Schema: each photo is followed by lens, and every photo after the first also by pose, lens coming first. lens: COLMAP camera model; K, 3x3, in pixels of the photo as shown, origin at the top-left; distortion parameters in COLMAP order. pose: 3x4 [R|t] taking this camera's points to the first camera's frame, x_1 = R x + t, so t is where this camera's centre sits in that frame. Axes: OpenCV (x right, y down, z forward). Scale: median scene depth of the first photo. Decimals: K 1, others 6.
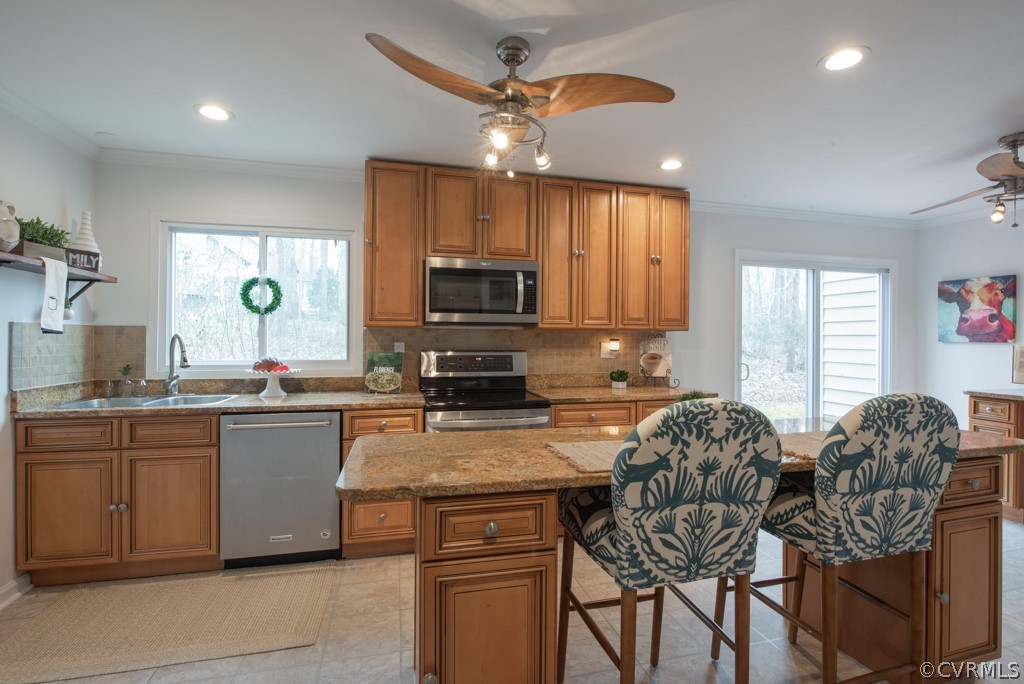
lens RADIAL K [[479.2, 0, 529.2], [0, 479.2, 337.8], [0, 0, 1]] dist [-0.011717, 0.001010]
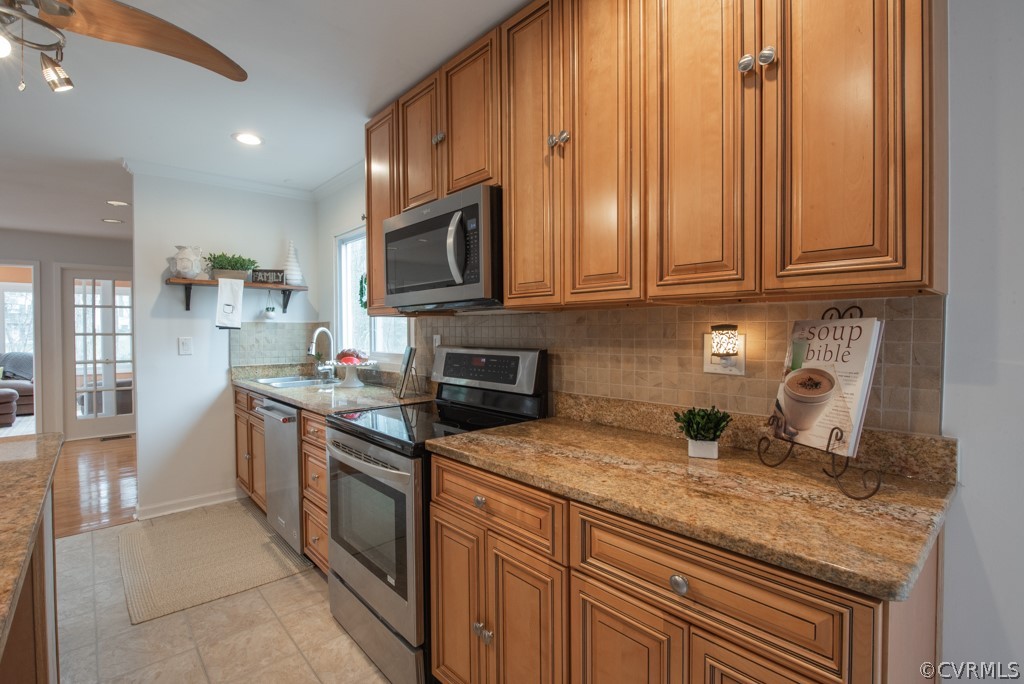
lens RADIAL K [[479.2, 0, 508.8], [0, 479.2, 335.9], [0, 0, 1]] dist [-0.011717, 0.001010]
pose [[0.451782, 0.000763, -0.892128, 0.502578], [0.008580, 0.999950, 0.005200, 0.008692], [0.892087, -0.010003, 0.451753, 0.769817]]
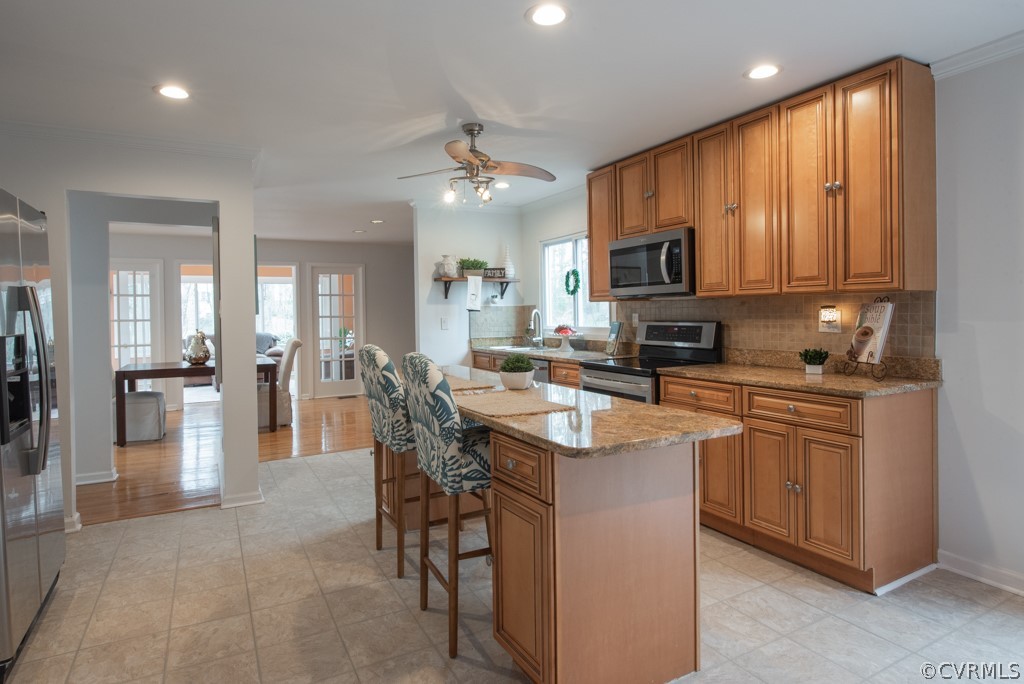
lens RADIAL K [[553.3, 0, 498.5], [0, 553.3, 317.6], [0, 0, 1]] dist [0.000423, -0.010352]
pose [[0.223749, -0.001265, -0.974646, 0.991438], [0.018674, 0.999821, 0.002989, 0.009667], [0.974468, -0.018869, 0.223732, 0.386114]]
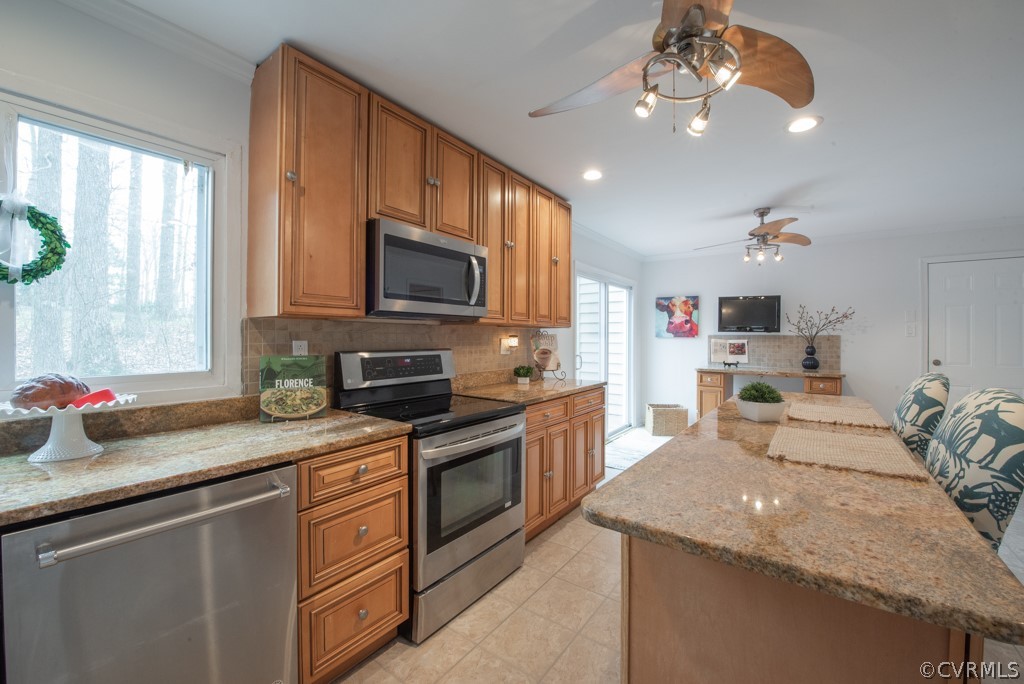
lens RADIAL K [[400.2, 0, 516.8], [0, 400.2, 340.1], [0, 0, 1]] dist [-0.012926, -0.004352]
pose [[0.777738, -0.008882, 0.628526, -0.396393], [0.002162, 0.999932, 0.011456, 0.003149], [-0.628585, -0.007551, 0.777704, 0.384990]]
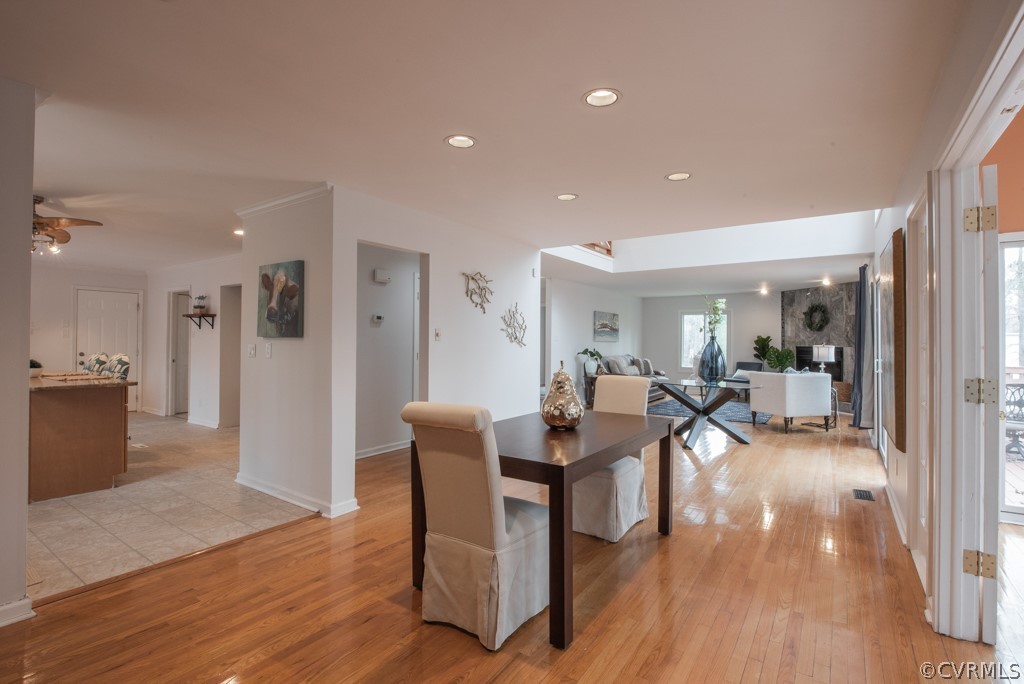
lens RADIAL K [[479.2, 0, 518.9], [0, 479.2, 339.1], [0, 0, 1]] dist [-0.011717, 0.001010]
pose [[-0.659391, -0.008154, 0.751756, -1.705446], [-0.012529, 0.999921, -0.000144, -0.006911], [-0.751696, -0.009514, -0.659442, 0.438668]]
